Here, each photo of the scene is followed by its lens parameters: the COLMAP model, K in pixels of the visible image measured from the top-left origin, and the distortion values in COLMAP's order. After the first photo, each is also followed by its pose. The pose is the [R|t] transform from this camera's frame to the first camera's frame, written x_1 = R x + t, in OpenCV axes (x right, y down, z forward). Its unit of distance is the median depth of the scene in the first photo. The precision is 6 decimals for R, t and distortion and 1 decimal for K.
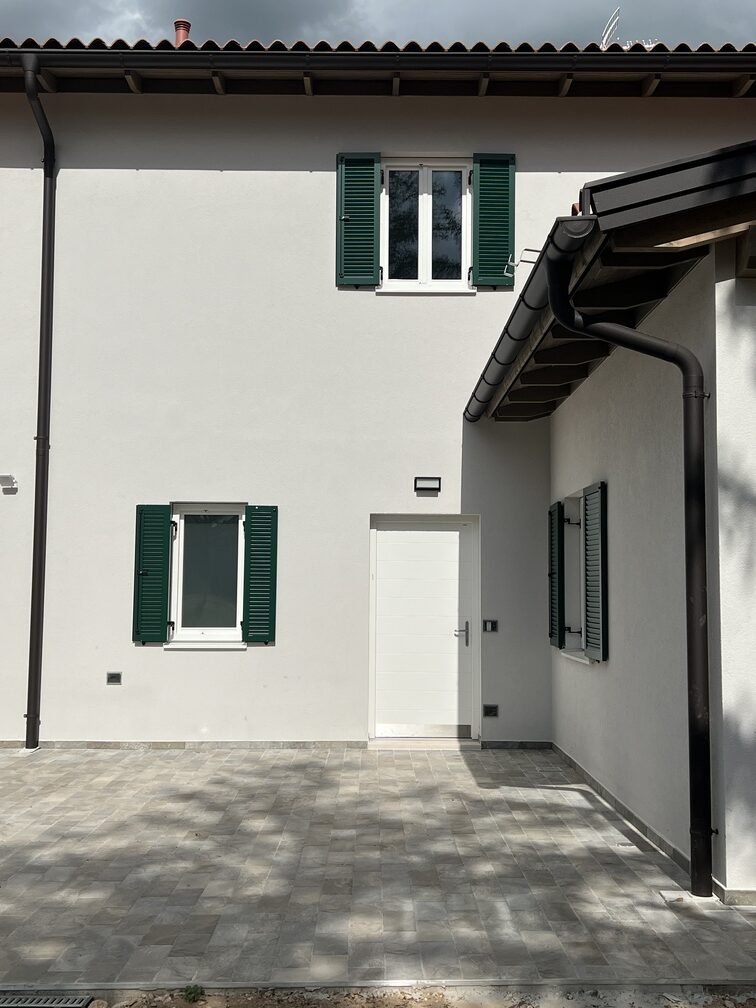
lens RADIAL K [[1139.2, 0, 378.0], [0, 1139.2, 504.0], [0, 0, 1]] dist [0.149860, -0.305600]
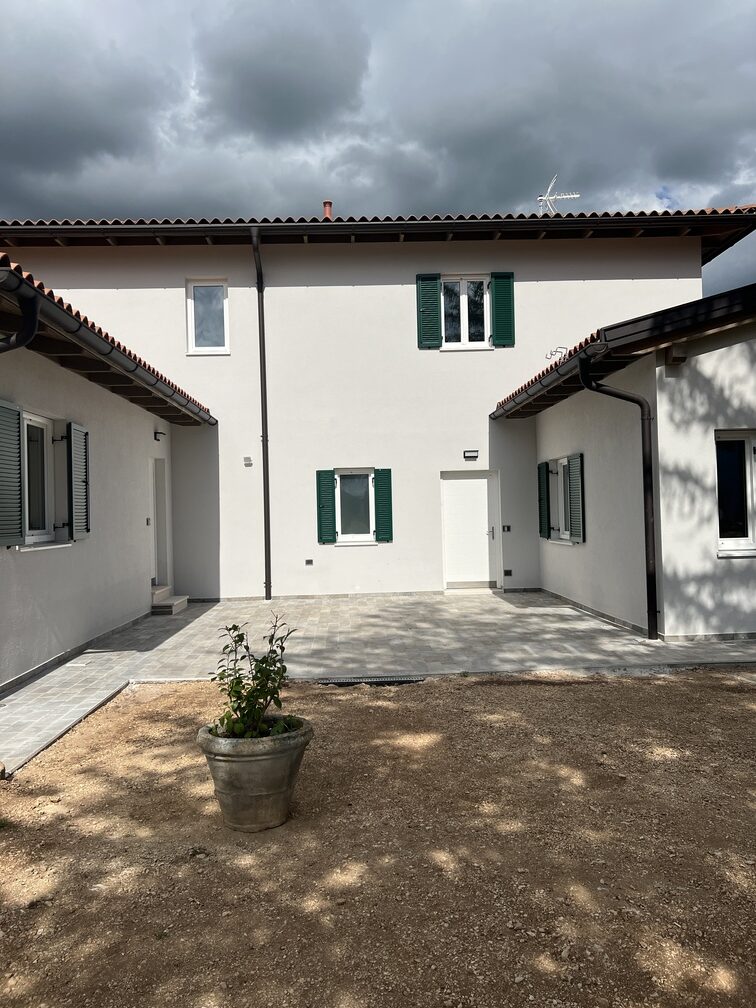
lens RADIAL K [[749.2, 0, 378.0], [0, 749.2, 504.0], [0, 0, 1]] dist [0.105275, -0.105591]
pose [[0.999103, -0.032486, 0.027163, -0.144771], [0.030634, 0.997347, 0.066034, -0.021920], [-0.029236, -0.065143, 0.997448, -0.226547]]
